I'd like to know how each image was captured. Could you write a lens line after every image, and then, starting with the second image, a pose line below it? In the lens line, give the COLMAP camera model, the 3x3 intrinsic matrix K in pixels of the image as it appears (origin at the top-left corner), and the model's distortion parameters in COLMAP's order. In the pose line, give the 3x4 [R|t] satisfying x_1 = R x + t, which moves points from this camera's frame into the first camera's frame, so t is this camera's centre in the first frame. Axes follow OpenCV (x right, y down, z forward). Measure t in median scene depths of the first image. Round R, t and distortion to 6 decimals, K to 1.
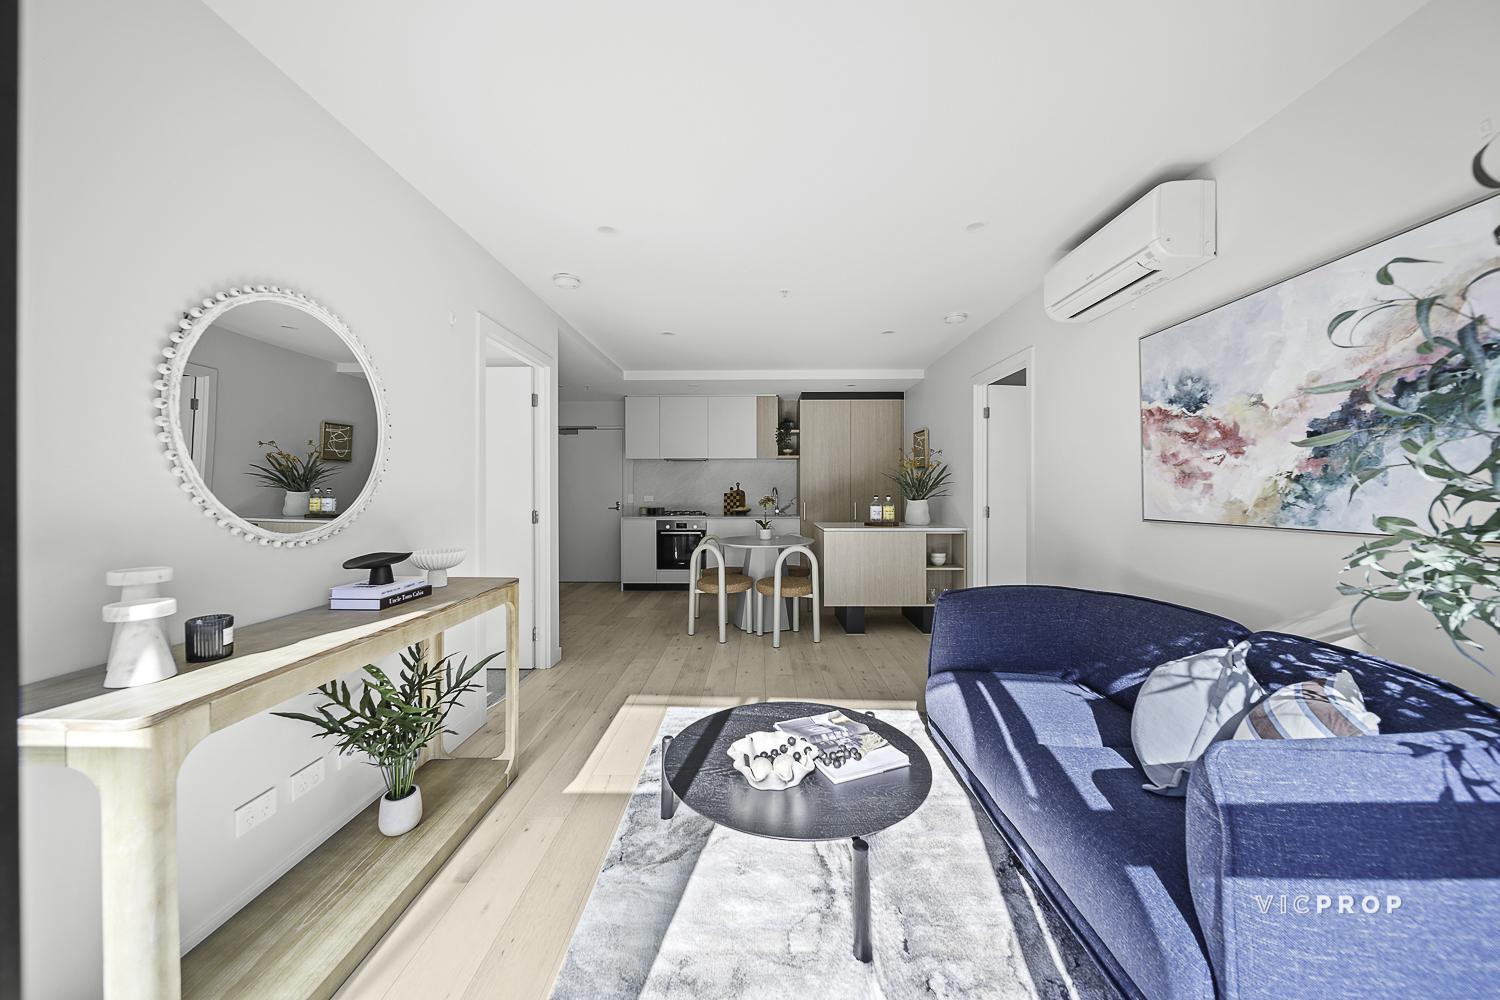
lens RADIAL K [[531.9, 0, 749.4], [0, 531.9, 492.7], [0, 0, 1]] dist [0.000125, 0.000013]
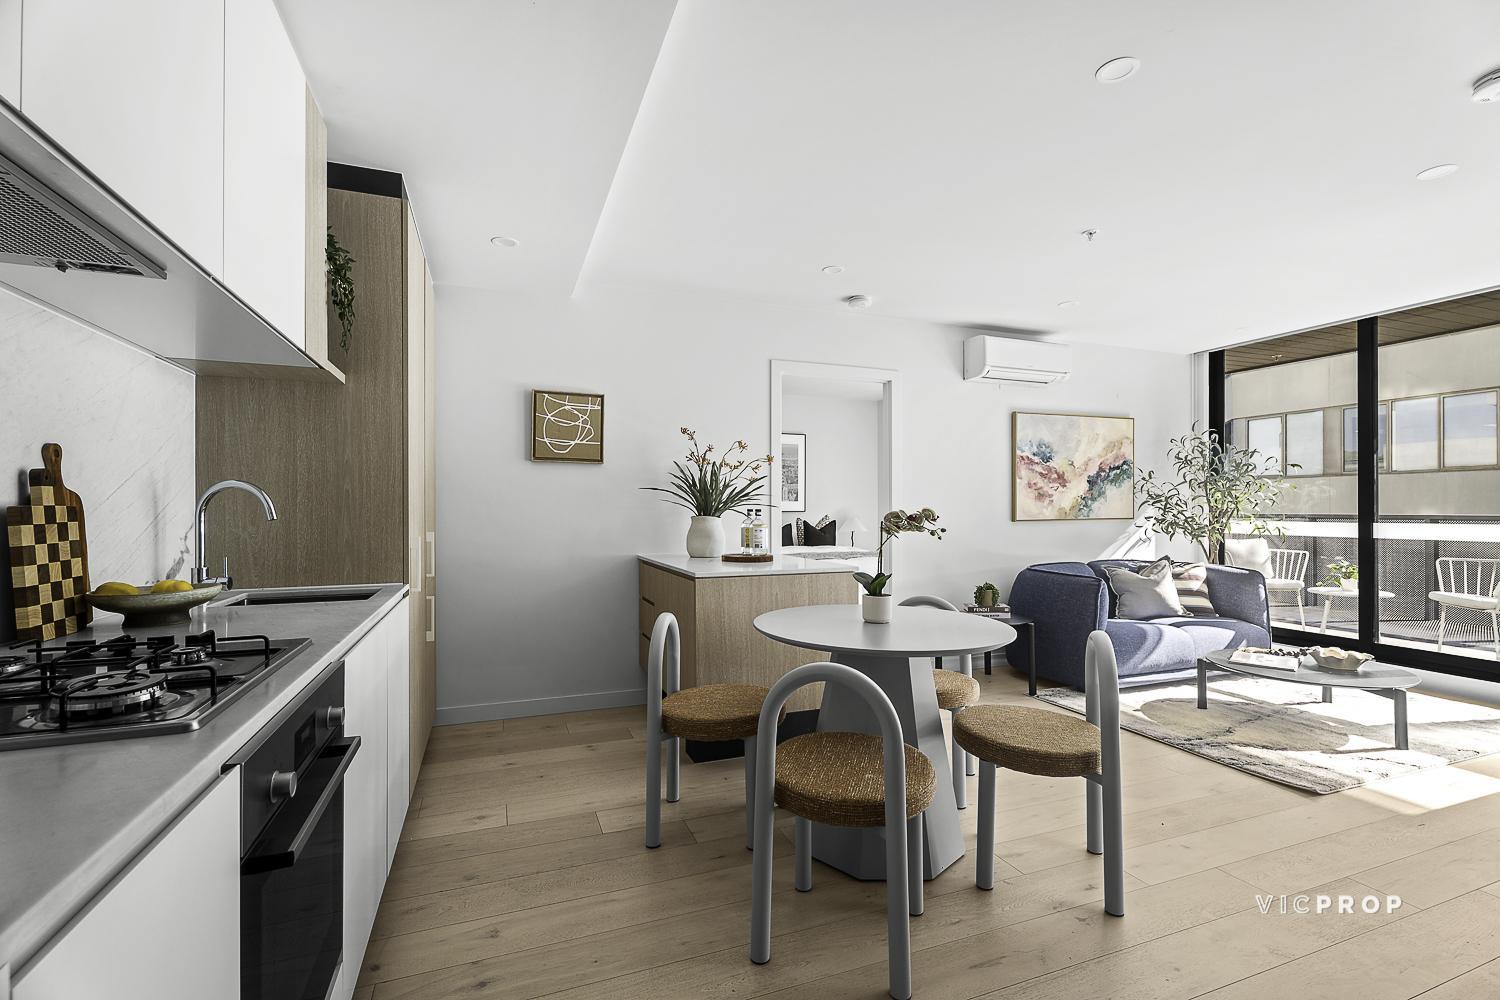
lens RADIAL K [[664.2, 0, 752.8], [0, 664.2, 505.6], [0, 0, 1]] dist [0.003376, 0.000220]
pose [[-0.380103, 0.006835, 0.924919, -1.055655], [0.006408, 0.999968, -0.004756, 0.010285], [-0.924922, 0.004119, -0.380135, 3.069857]]
